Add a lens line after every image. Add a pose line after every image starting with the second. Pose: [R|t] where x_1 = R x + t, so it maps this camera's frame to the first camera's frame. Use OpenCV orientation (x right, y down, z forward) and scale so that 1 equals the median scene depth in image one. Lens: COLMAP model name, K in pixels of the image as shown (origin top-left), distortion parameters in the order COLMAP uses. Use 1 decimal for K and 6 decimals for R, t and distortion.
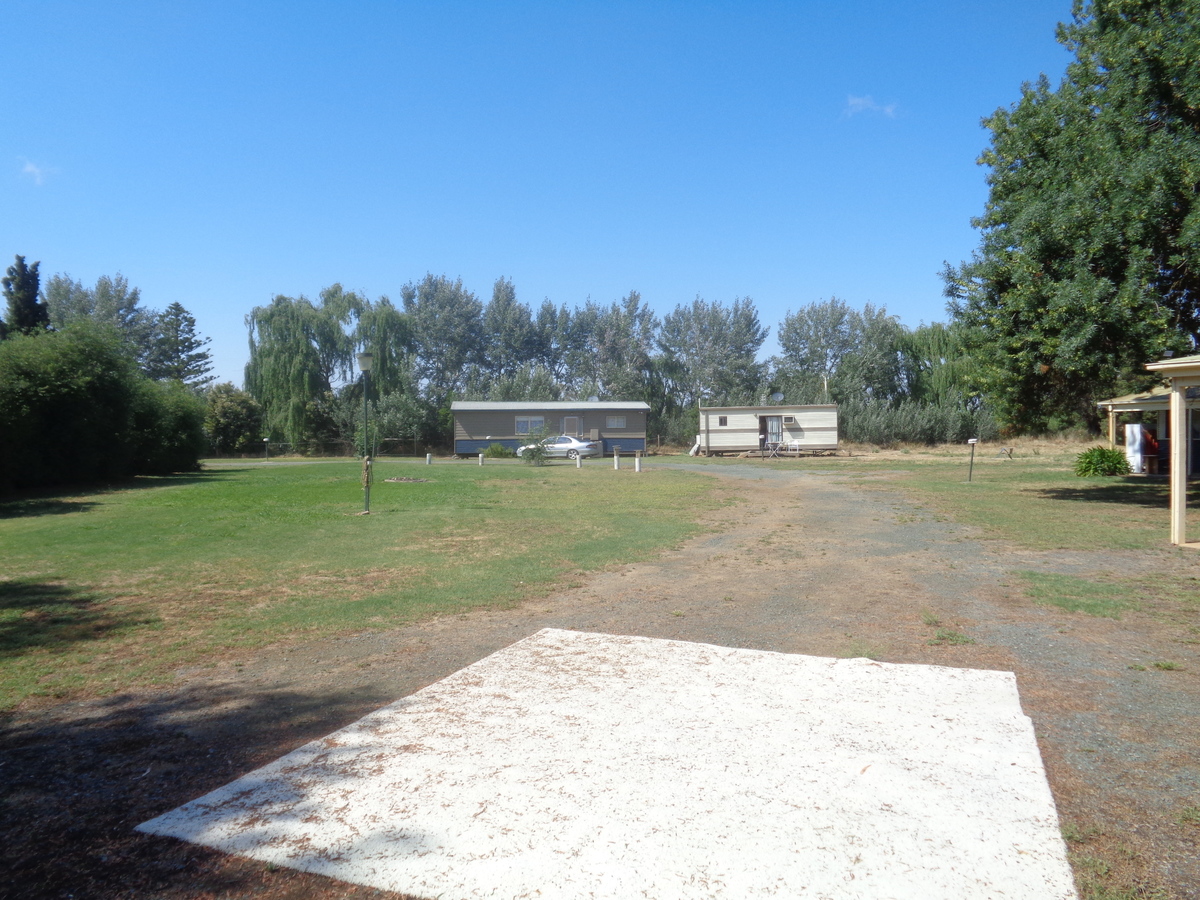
lens RADIAL K [[885.6, 0, 607.7], [0, 885.6, 454.2], [0, 0, 1]] dist [-0.016837, -0.005201]
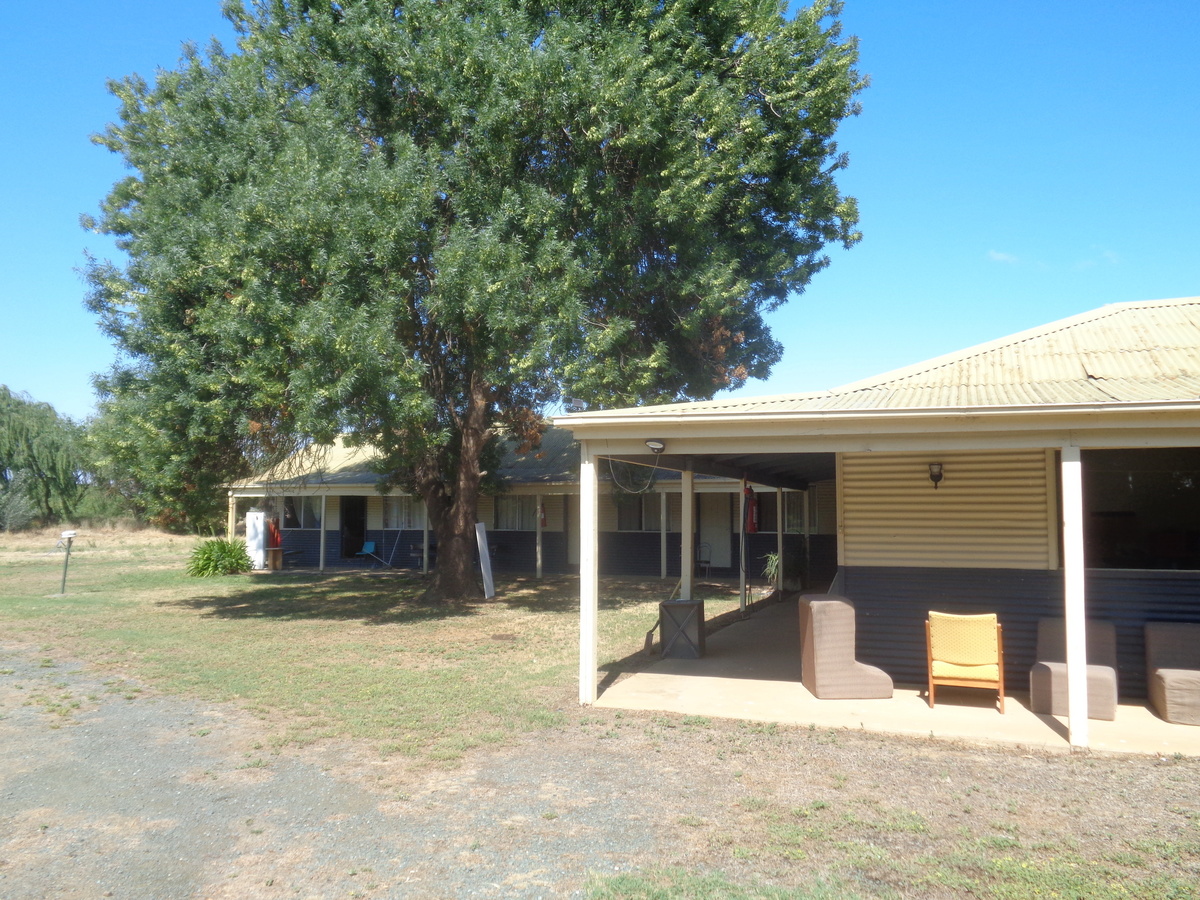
lens RADIAL K [[885.6, 0, 598.7], [0, 885.6, 458.7], [0, 0, 1]] dist [-0.016837, -0.005201]
pose [[0.521903, 0.064514, 0.850562, 0.043223], [0.015739, 0.996238, -0.085221, -0.008042], [-0.852860, 0.057864, 0.518924, 0.286938]]
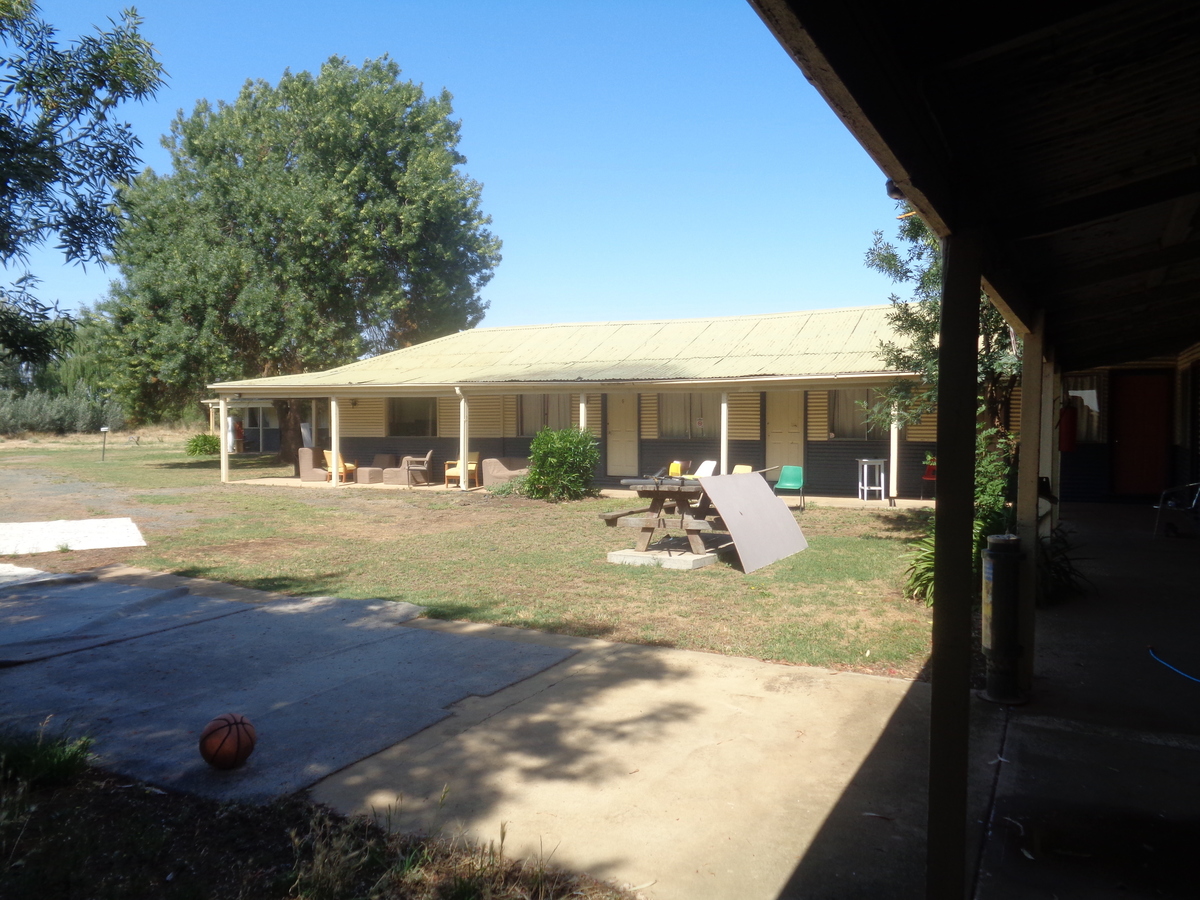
lens RADIAL K [[885.6, 0, 610.9], [0, 885.6, 459.6], [0, 0, 1]] dist [-0.016837, -0.005201]
pose [[0.608486, -0.025506, 0.793155, -0.149556], [0.013124, 0.999670, 0.022079, 0.010592], [-0.793456, -0.003025, 0.608620, -0.351048]]
